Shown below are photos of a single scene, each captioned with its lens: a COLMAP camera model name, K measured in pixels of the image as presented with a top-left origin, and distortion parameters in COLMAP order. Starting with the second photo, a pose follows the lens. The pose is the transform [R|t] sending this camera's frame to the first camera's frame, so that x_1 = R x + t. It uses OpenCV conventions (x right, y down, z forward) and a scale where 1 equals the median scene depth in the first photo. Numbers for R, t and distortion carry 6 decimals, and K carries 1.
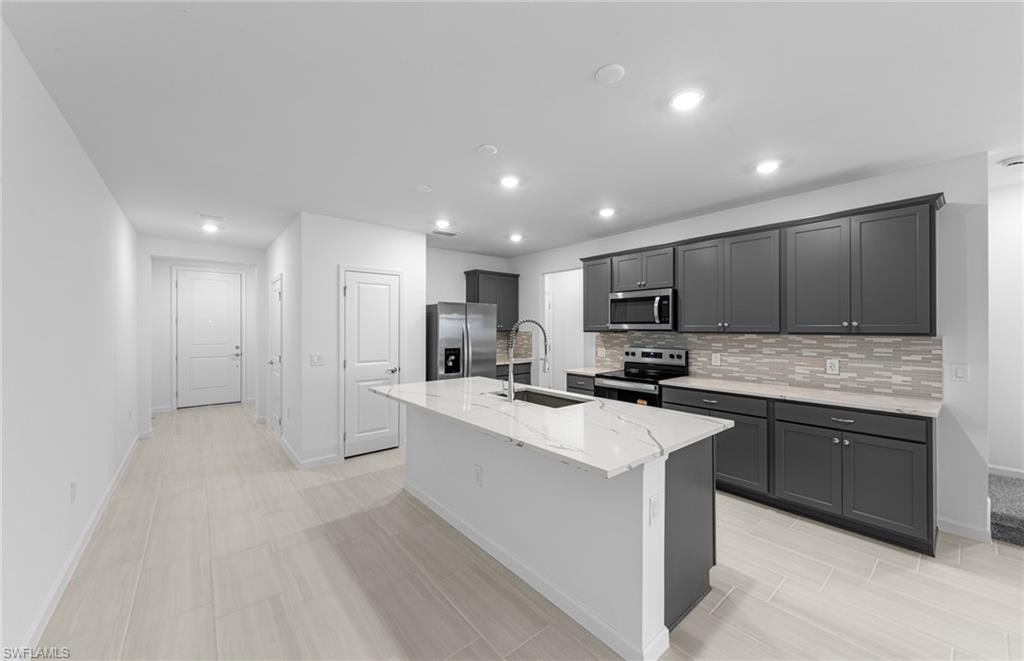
lens RADIAL K [[377.6, 0, 513.5], [0, 377.6, 329.0], [0, 0, 1]] dist [0.005735, -0.000506]
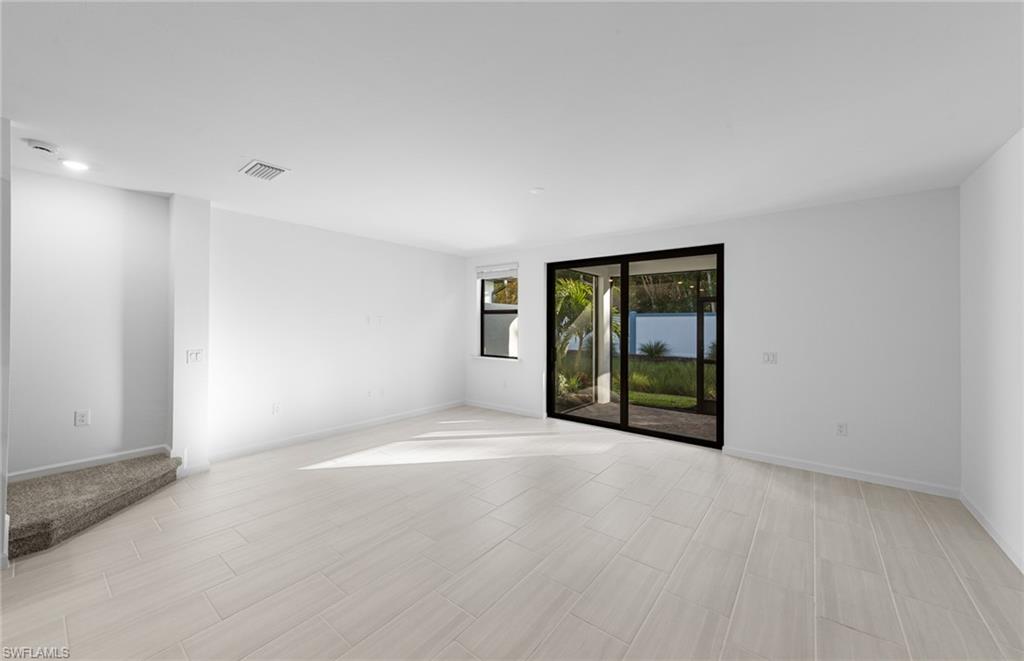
lens RADIAL K [[377.6, 0, 503.4], [0, 377.6, 322.1], [0, 0, 1]] dist [0.005735, -0.000506]
pose [[-0.204172, 0.002636, 0.978931, 0.106712], [-0.001165, 0.999995, -0.002935, 0.001437], [-0.978934, -0.001740, -0.204168, 0.043354]]
